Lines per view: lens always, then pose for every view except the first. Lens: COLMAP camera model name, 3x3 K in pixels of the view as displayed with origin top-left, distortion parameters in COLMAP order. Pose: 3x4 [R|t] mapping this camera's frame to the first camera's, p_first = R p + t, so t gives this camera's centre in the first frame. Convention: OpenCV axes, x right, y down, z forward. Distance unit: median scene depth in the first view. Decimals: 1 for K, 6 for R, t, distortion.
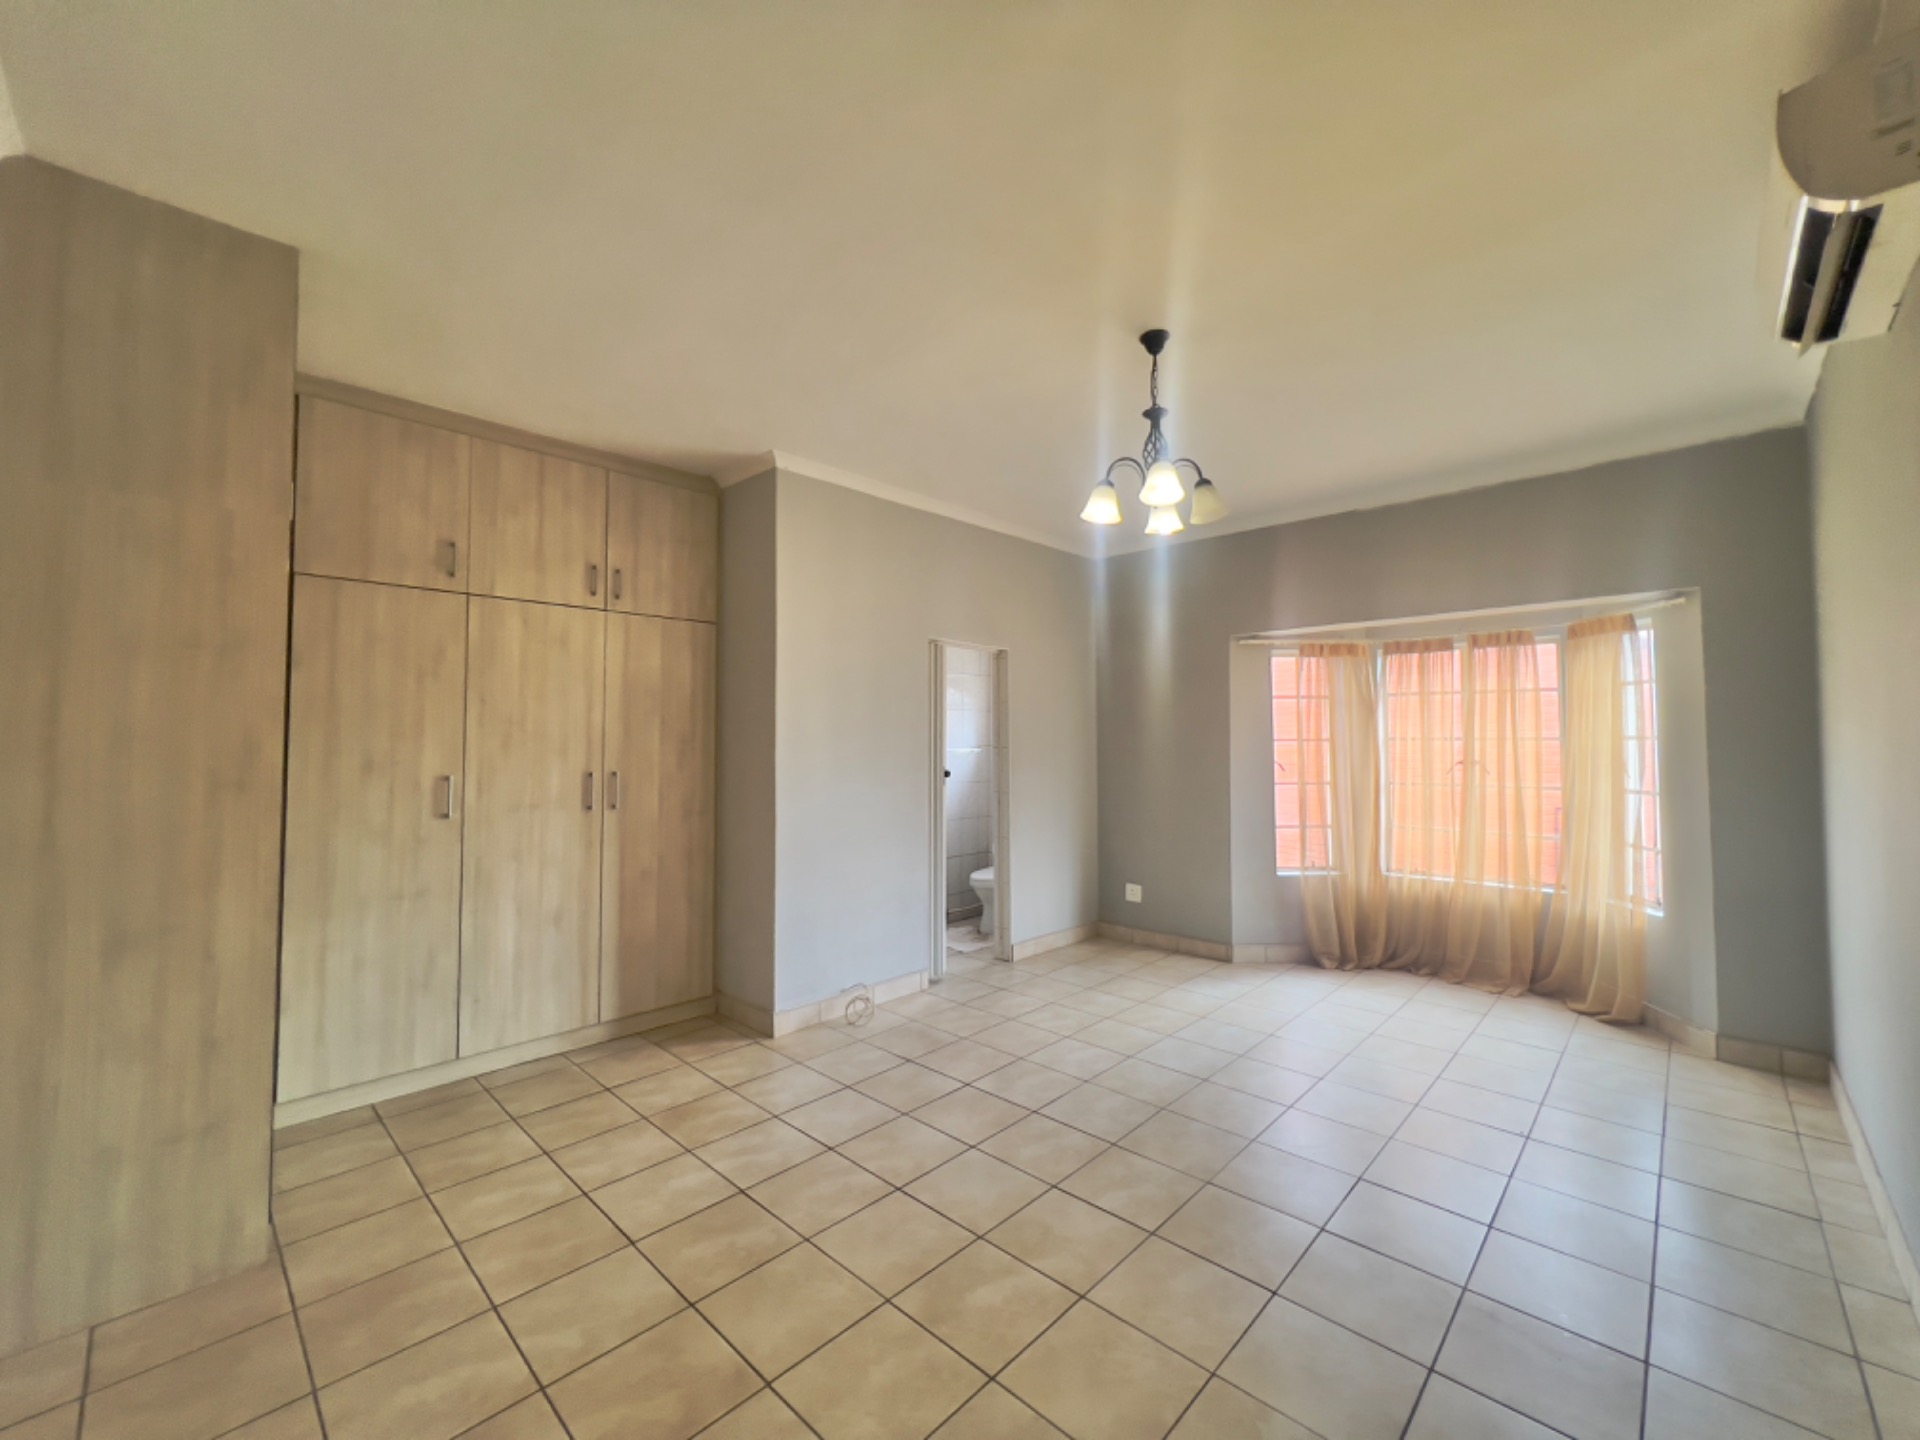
lens RADIAL K [[770.6, 0, 954.2], [0, 770.6, 715.6], [0, 0, 1]] dist [-0.003171, 0.001273]
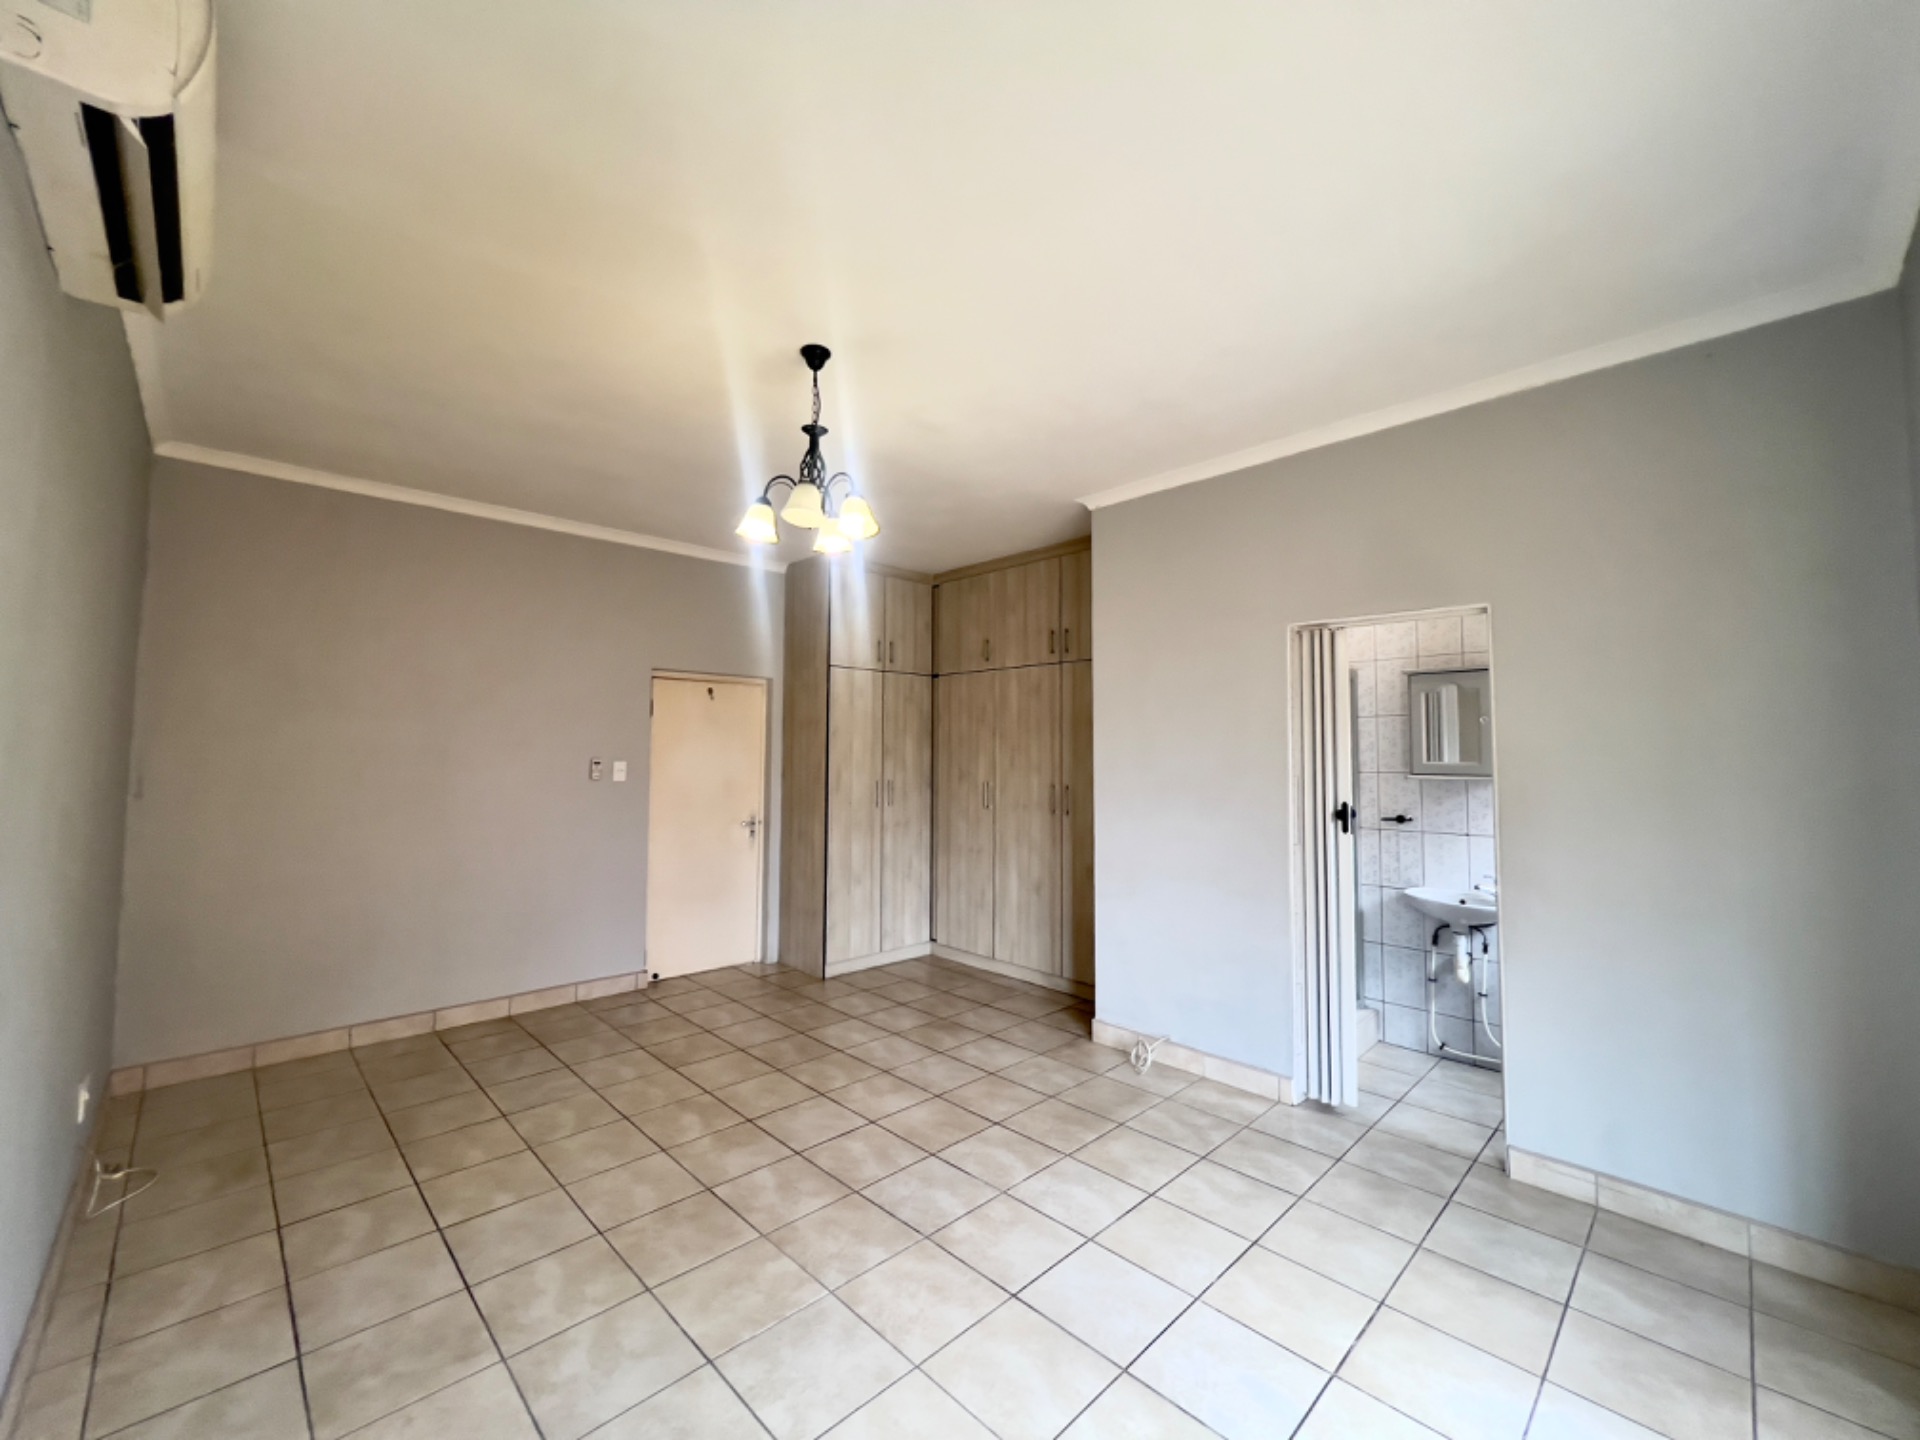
lens RADIAL K [[770.6, 0, 954.4], [0, 770.6, 713.3], [0, 0, 1]] dist [-0.003171, 0.001273]
pose [[-0.031195, -0.053290, -0.998092, 0.945955], [0.029075, 0.998107, -0.054200, 0.017533], [0.999090, -0.030710, -0.029587, 0.933346]]
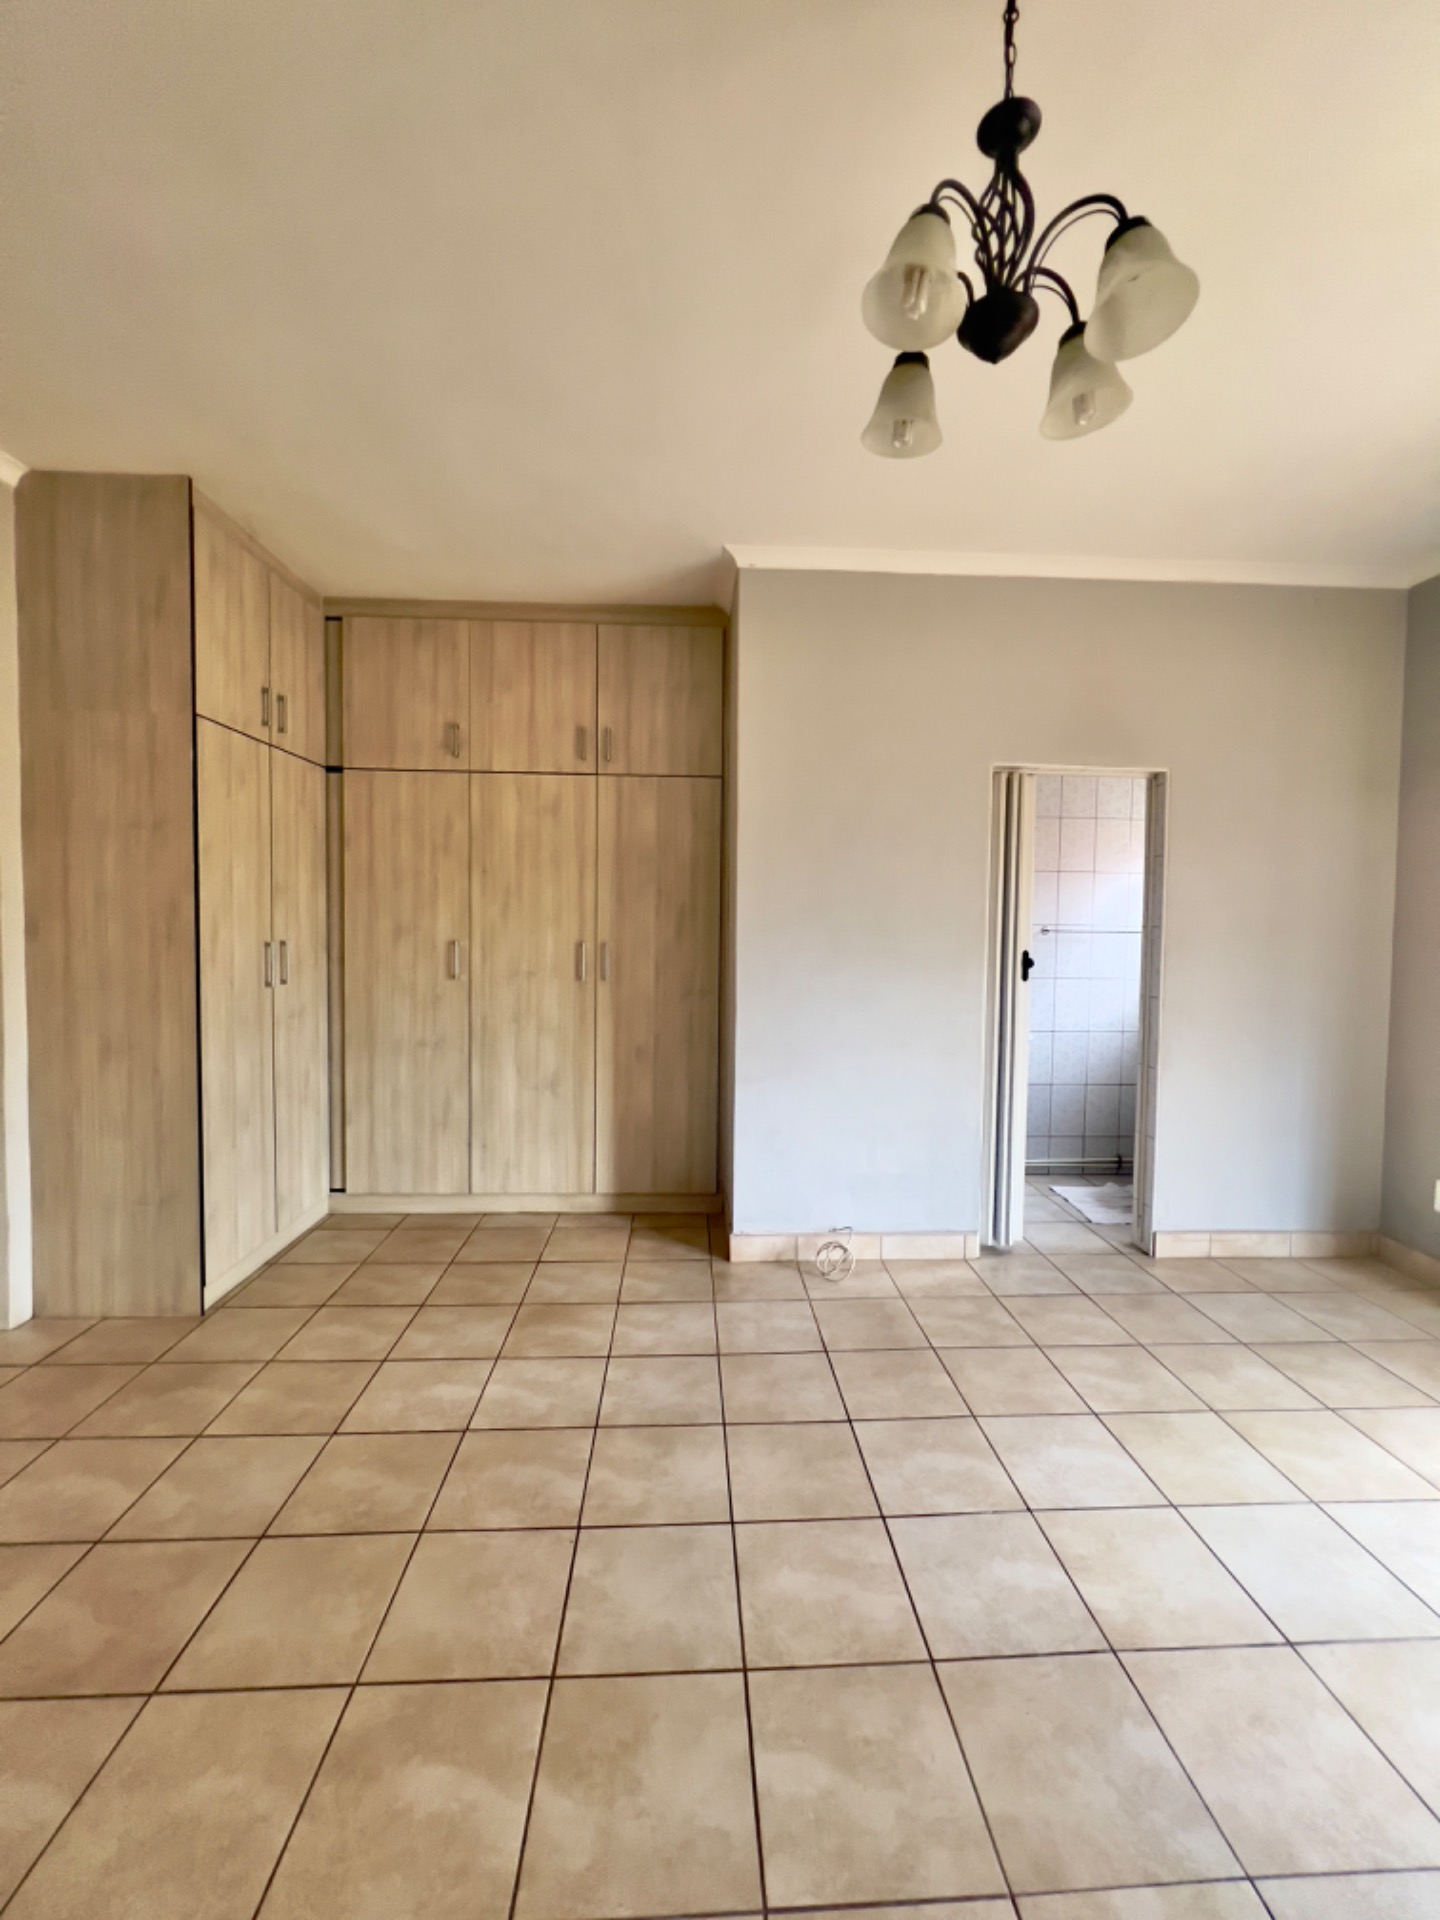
lens RADIAL K [[770.6, 0, 723.9], [0, 770.6, 954.3], [0, 0, 1]] dist [-0.003171, 0.001273]
pose [[0.731226, 0.038777, -0.681032, 0.355136], [0.010216, 0.997648, 0.067774, 0.025611], [0.682058, -0.056515, 0.729111, 0.433025]]
